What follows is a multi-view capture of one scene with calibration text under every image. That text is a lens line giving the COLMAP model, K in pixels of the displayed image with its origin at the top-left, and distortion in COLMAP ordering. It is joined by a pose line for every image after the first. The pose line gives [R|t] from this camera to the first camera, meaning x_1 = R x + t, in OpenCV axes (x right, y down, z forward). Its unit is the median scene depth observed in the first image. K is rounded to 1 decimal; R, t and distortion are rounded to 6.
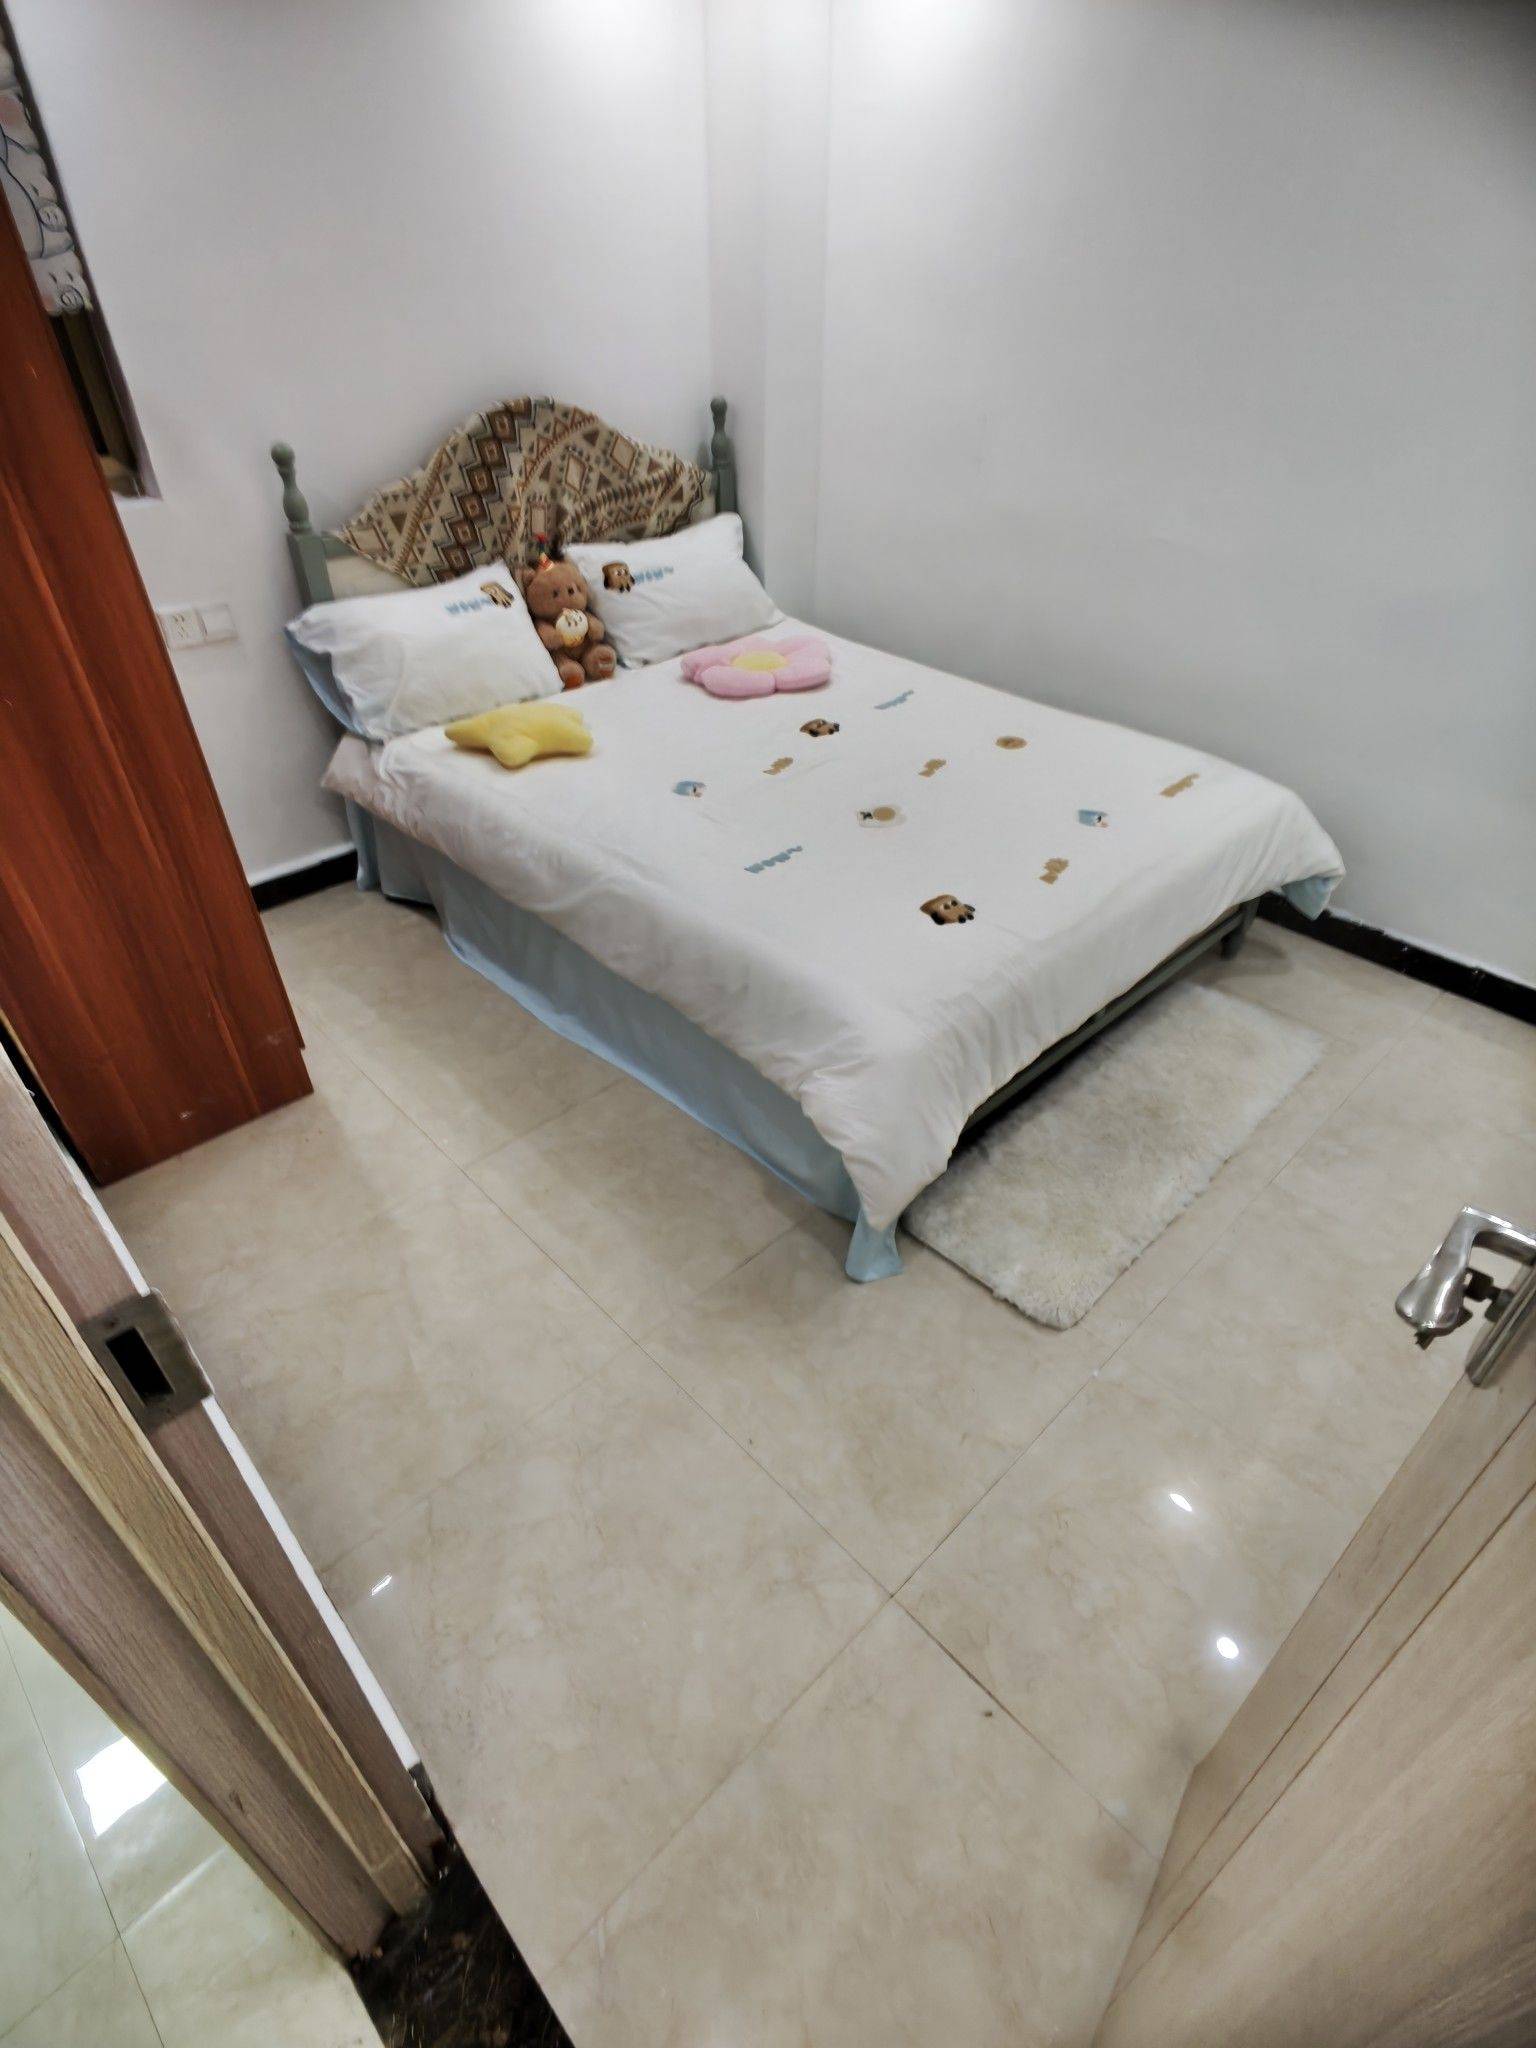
lens RADIAL K [[1038.6, 0, 768.8], [0, 1038.6, 1025.3], [0, 0, 1]] dist [-0.003186, 0.009113]
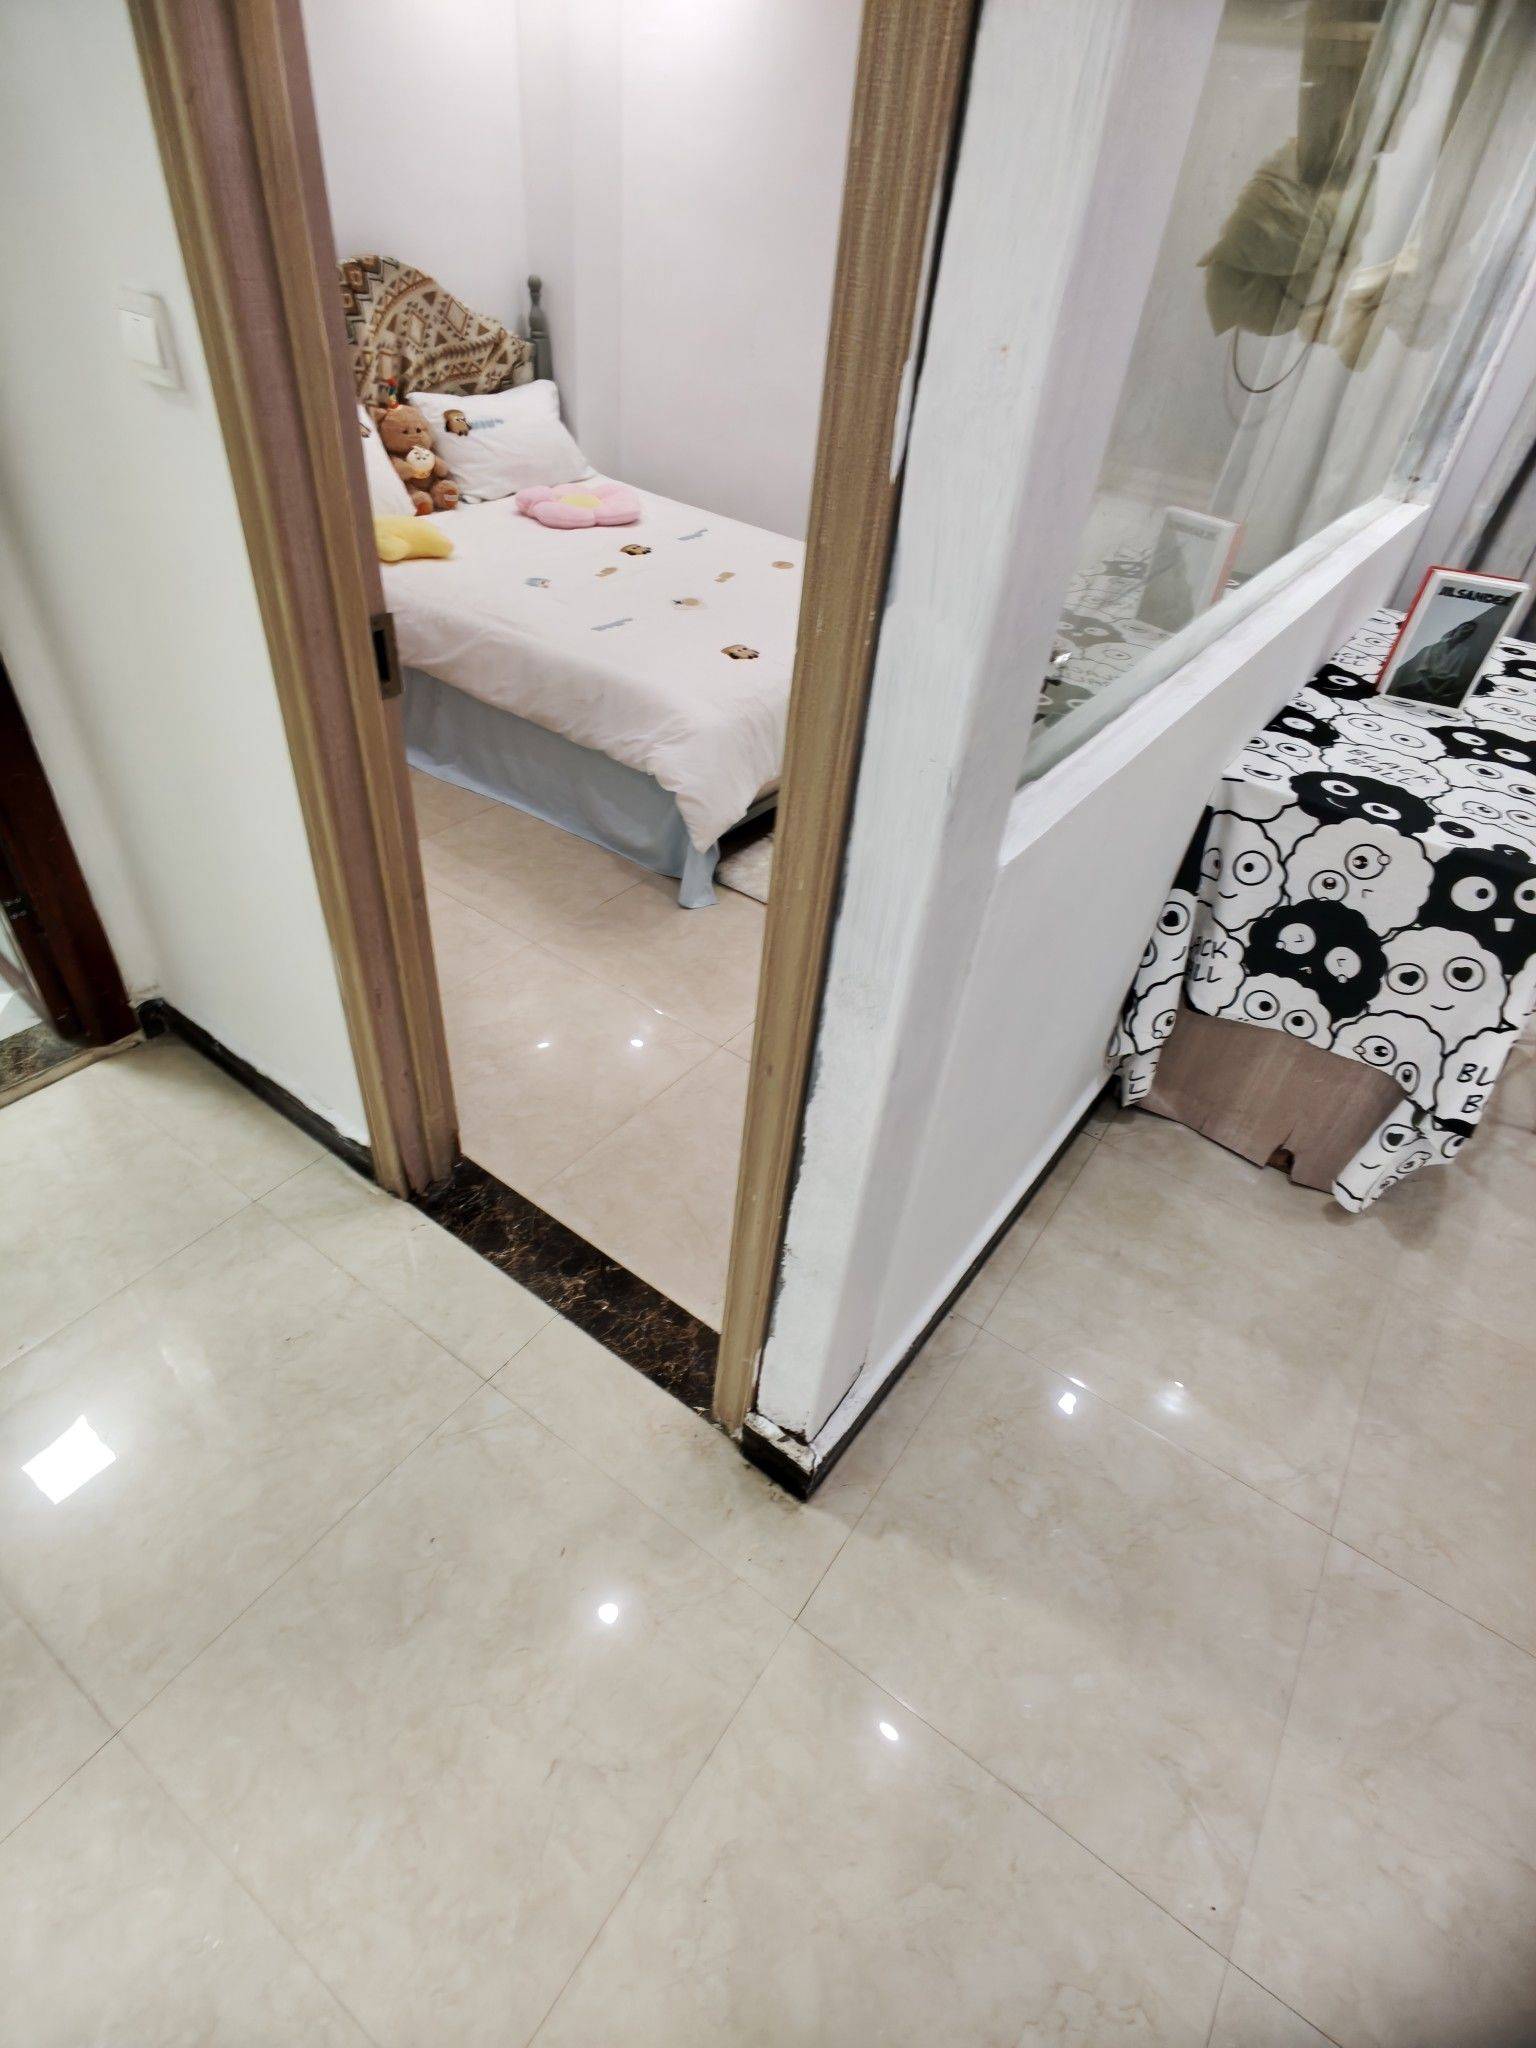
lens RADIAL K [[1038.6, 0, 767.9], [0, 1038.6, 1025.3], [0, 0, 1]] dist [-0.003186, 0.009113]
pose [[0.980292, -0.043277, 0.192754, -0.068179], [0.033807, 0.998067, 0.052150, 0.255966], [-0.194639, -0.044606, 0.979860, -0.330168]]
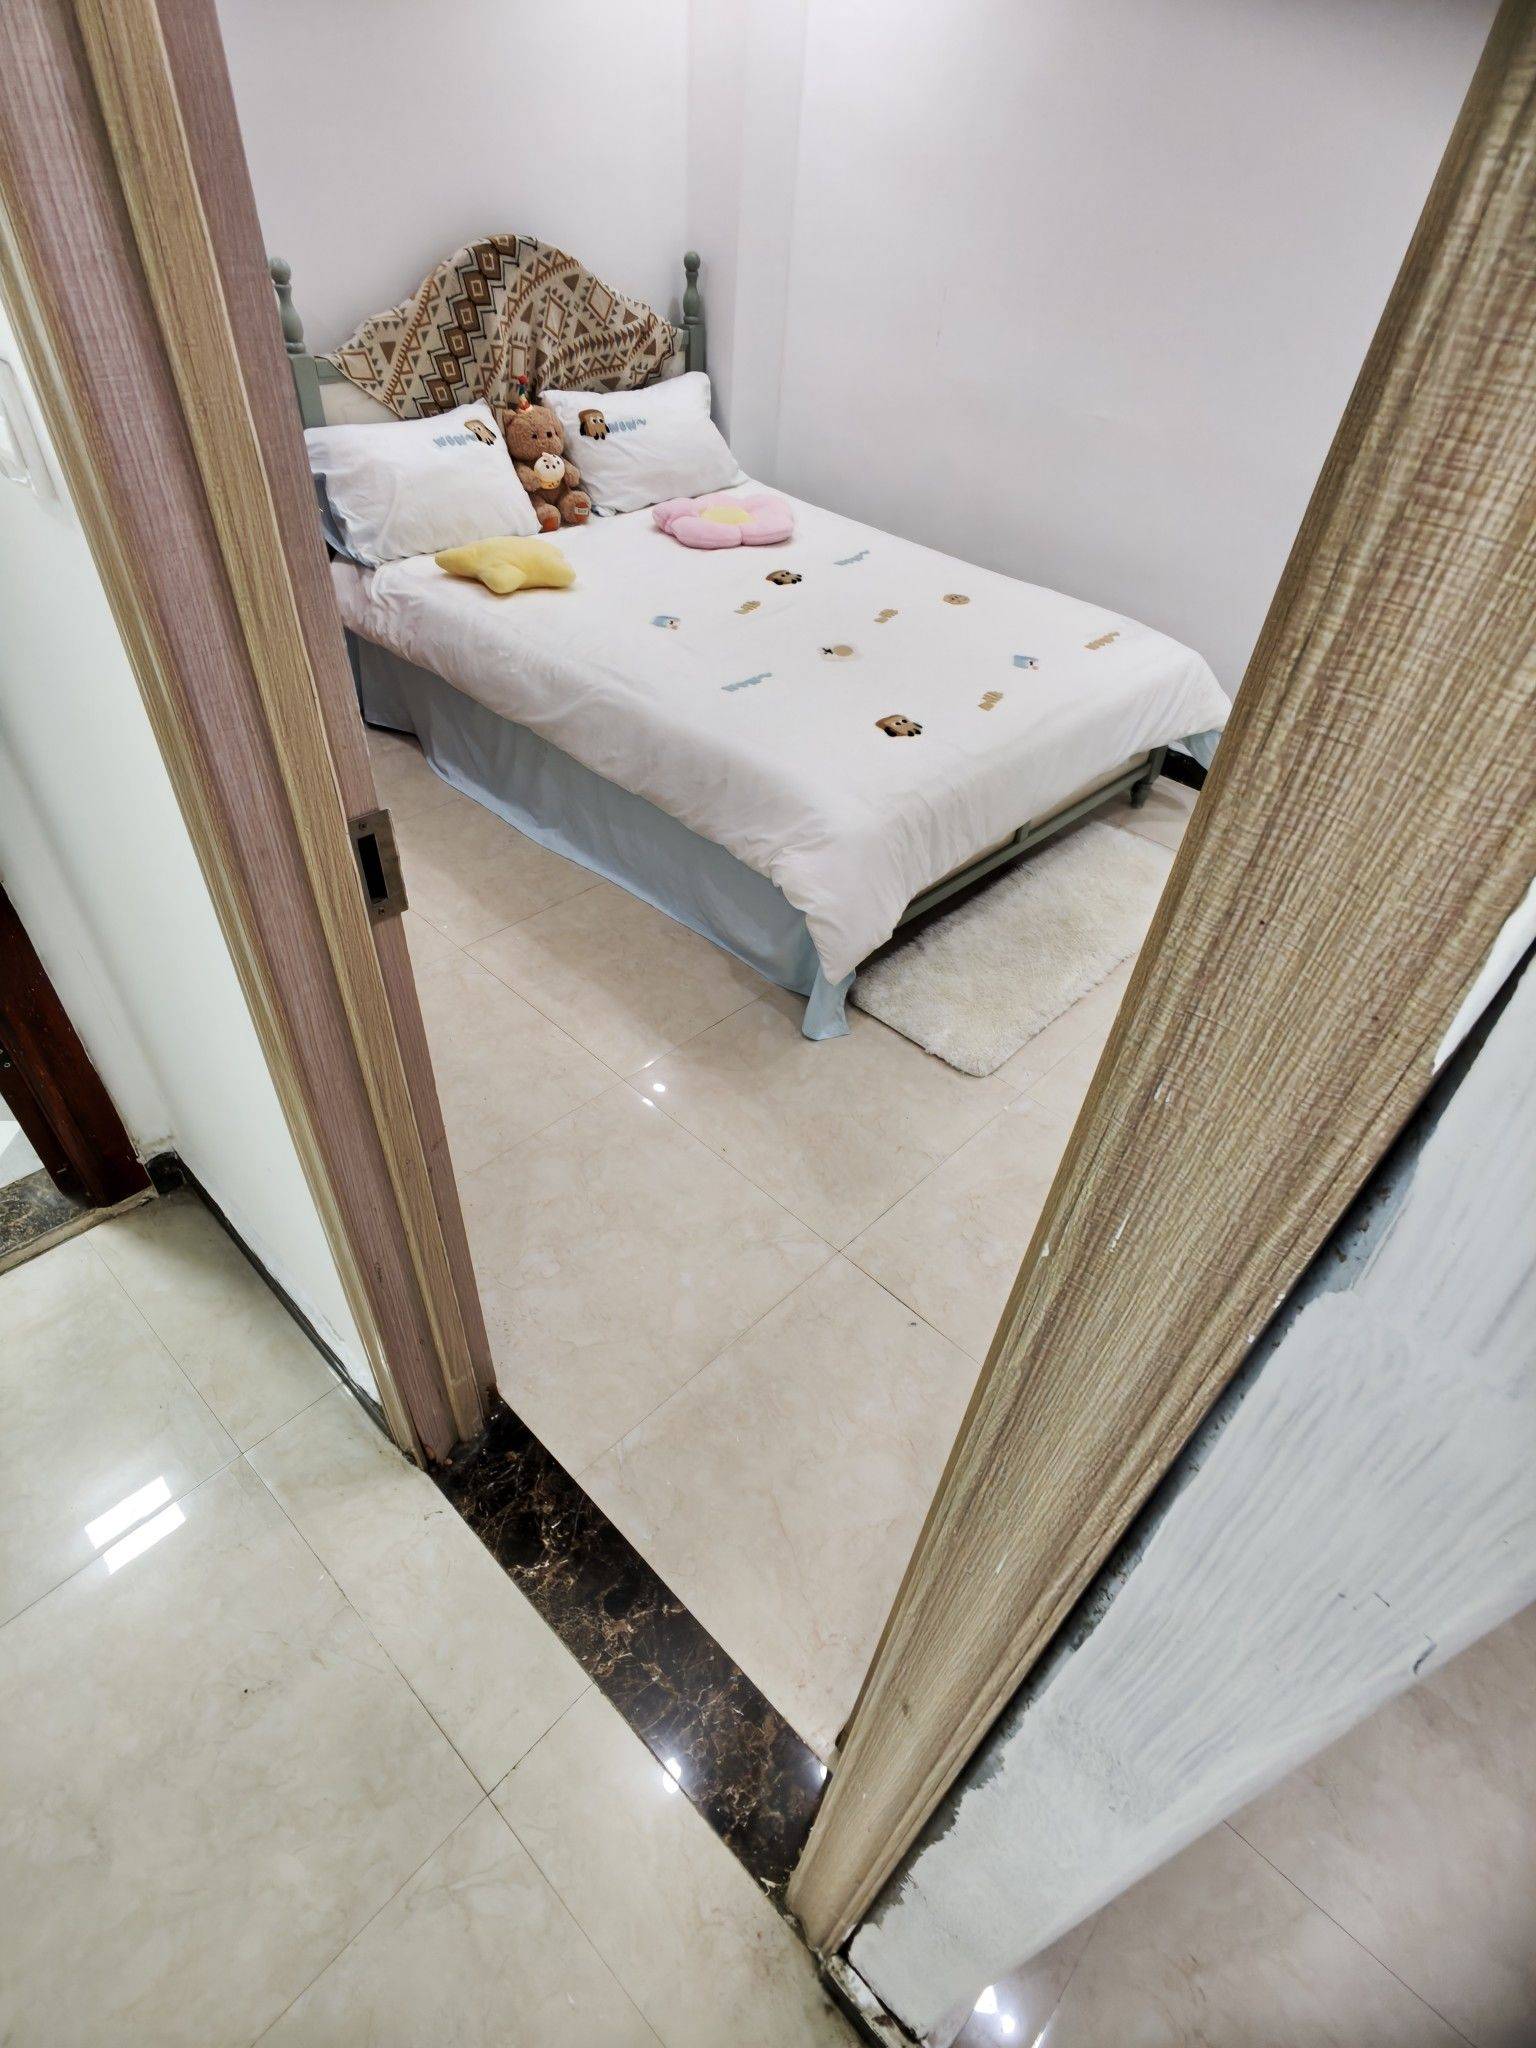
lens RADIAL K [[1038.6, 0, 768.2], [0, 1038.6, 1025.0], [0, 0, 1]] dist [-0.003186, 0.009113]
pose [[0.997095, 0.023824, 0.072343, -0.038032], [-0.029418, 0.996576, 0.077274, 0.106743], [-0.070254, -0.079178, 0.994382, -0.129332]]
